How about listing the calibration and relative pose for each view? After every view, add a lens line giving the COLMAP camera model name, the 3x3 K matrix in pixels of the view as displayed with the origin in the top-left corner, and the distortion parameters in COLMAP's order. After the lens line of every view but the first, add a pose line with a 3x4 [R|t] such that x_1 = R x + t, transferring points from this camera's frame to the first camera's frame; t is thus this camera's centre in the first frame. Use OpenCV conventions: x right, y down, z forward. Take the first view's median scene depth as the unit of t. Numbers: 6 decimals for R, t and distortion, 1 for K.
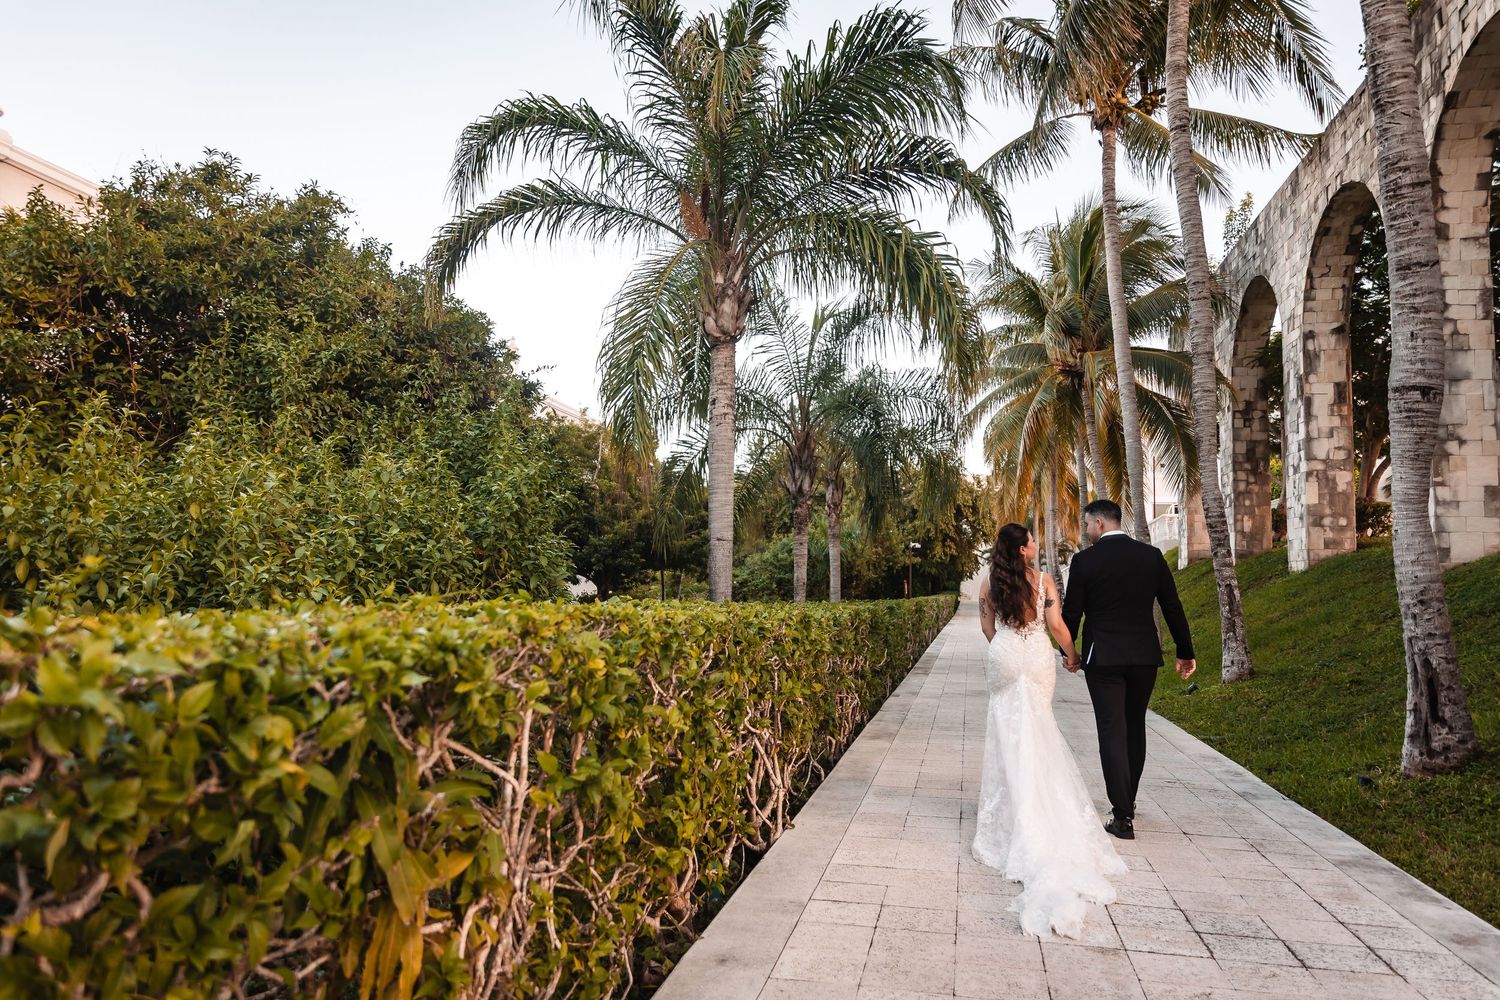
lens RADIAL K [[1028.8, 0, 736.0], [0, 1028.8, 496.7], [0, 0, 1]] dist [0.019729, -0.034439]
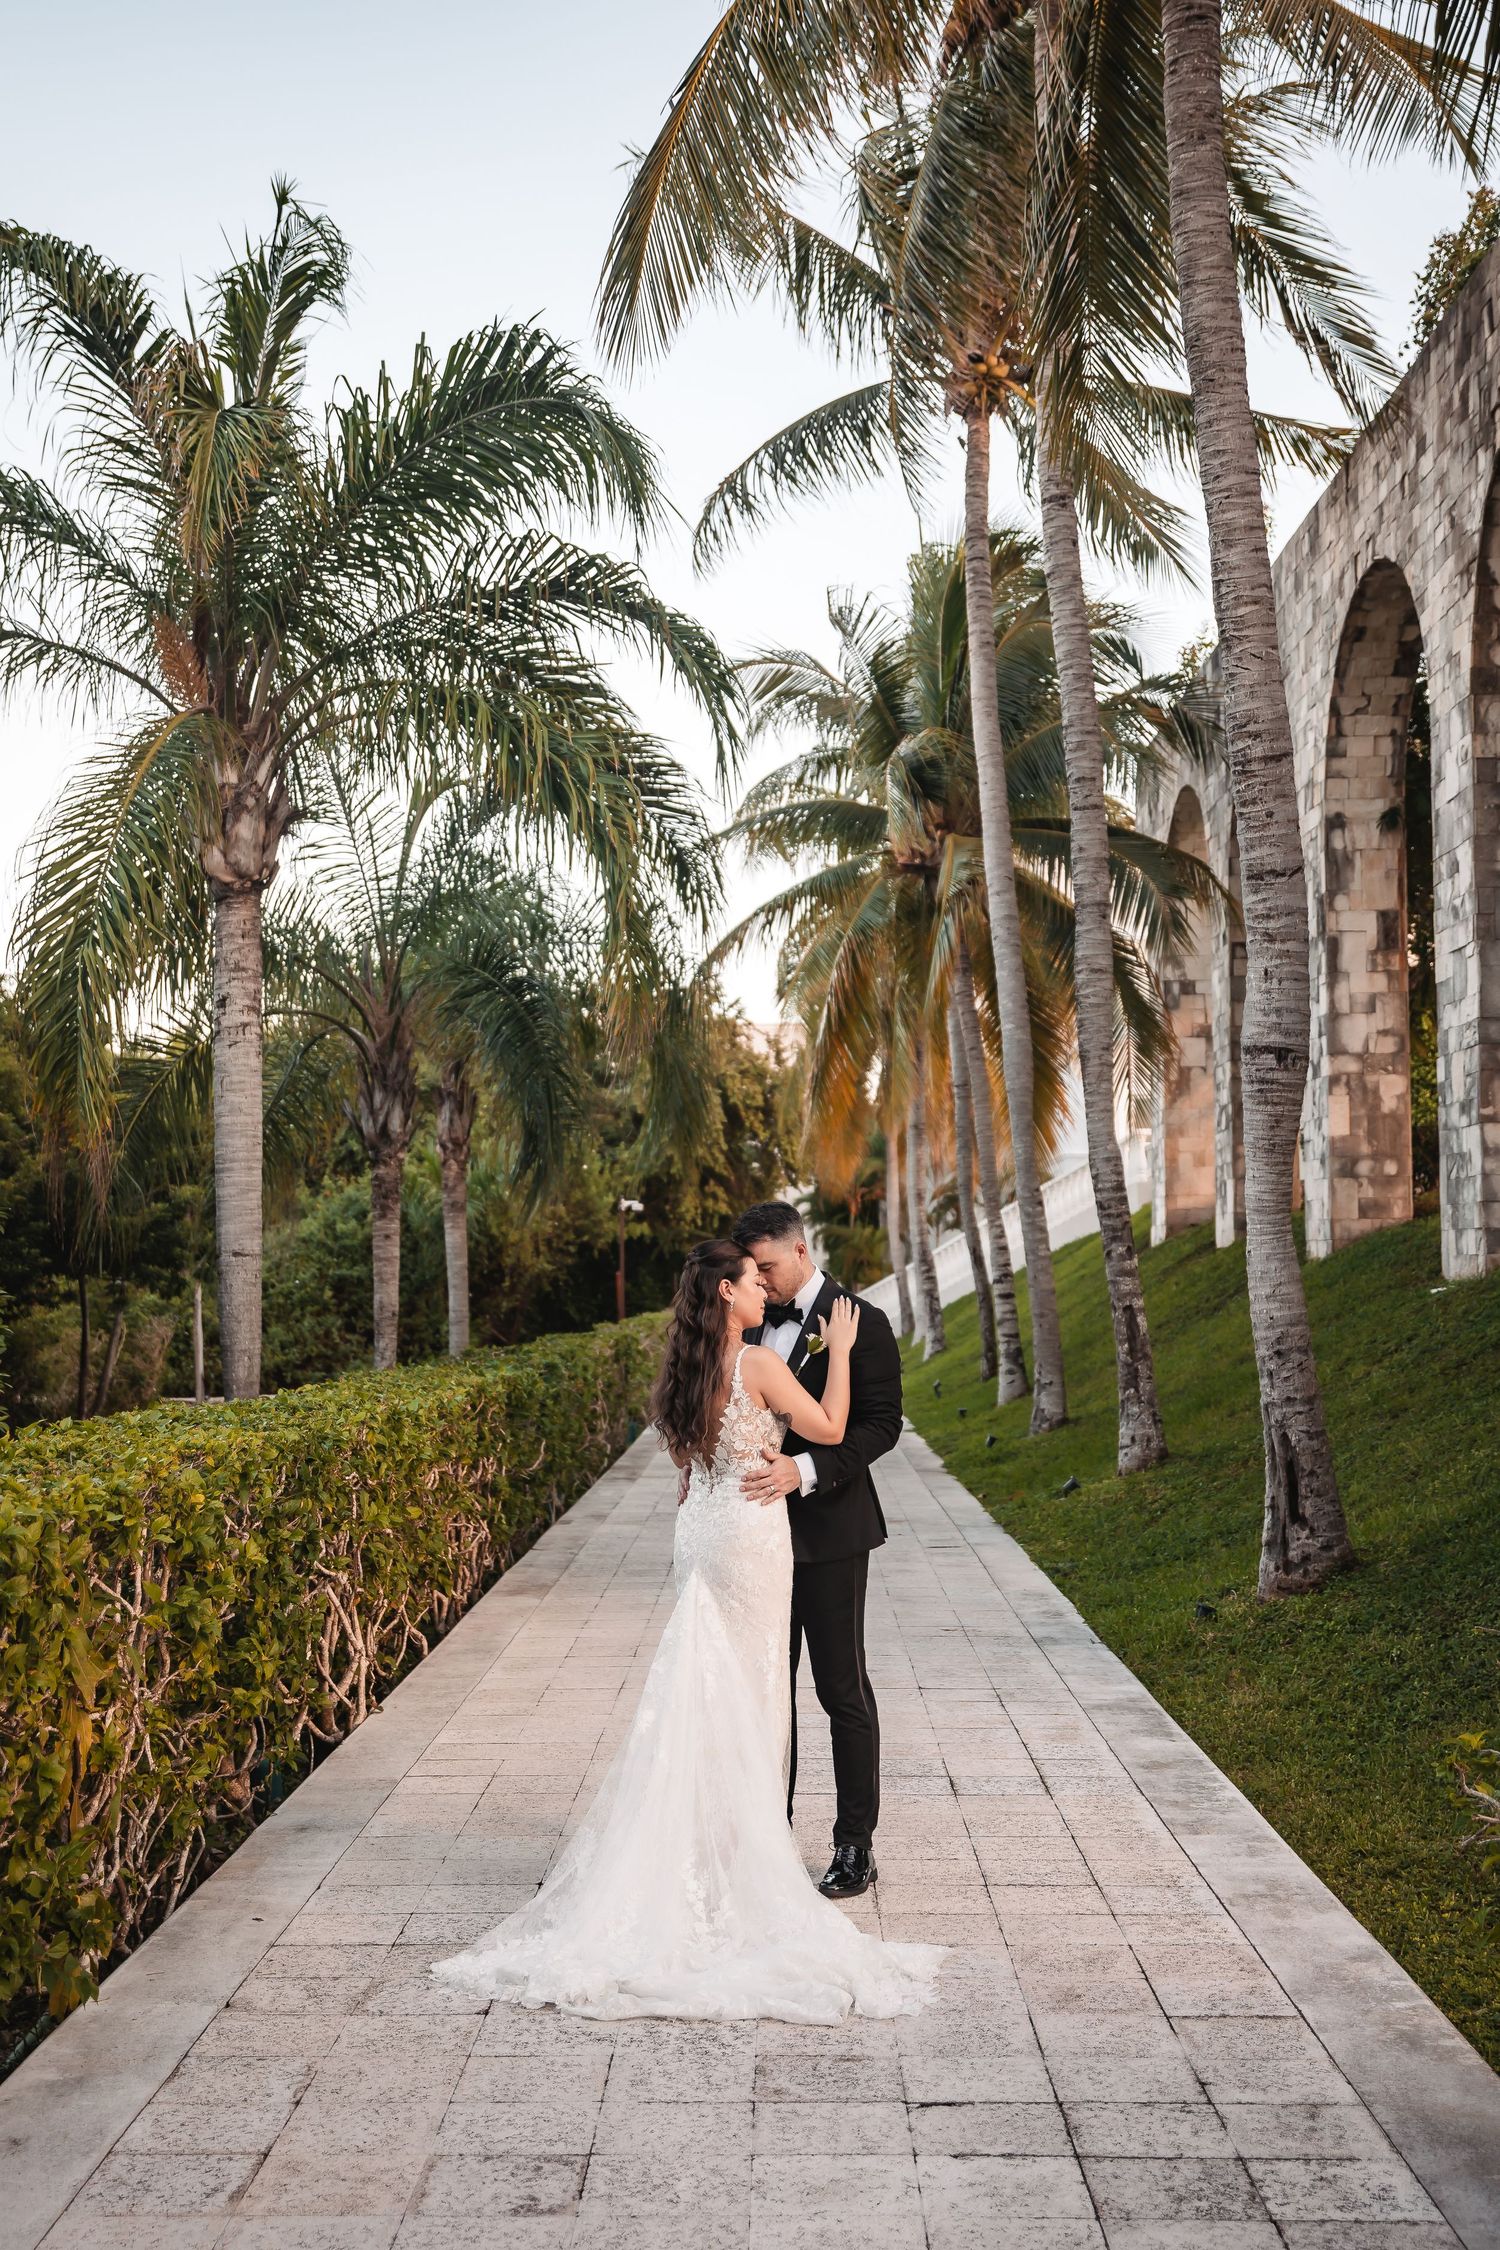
lens RADIAL K [[2515.4, 0, 741.4], [0, 2515.4, 1132.9], [0, 0, 1]] dist [-0.008926, 0.000000]
pose [[0.979007, -0.013592, 0.203371, -0.022394], [0.007300, 0.999472, 0.031658, -0.059138], [-0.203694, -0.029508, 0.978590, -0.338414]]
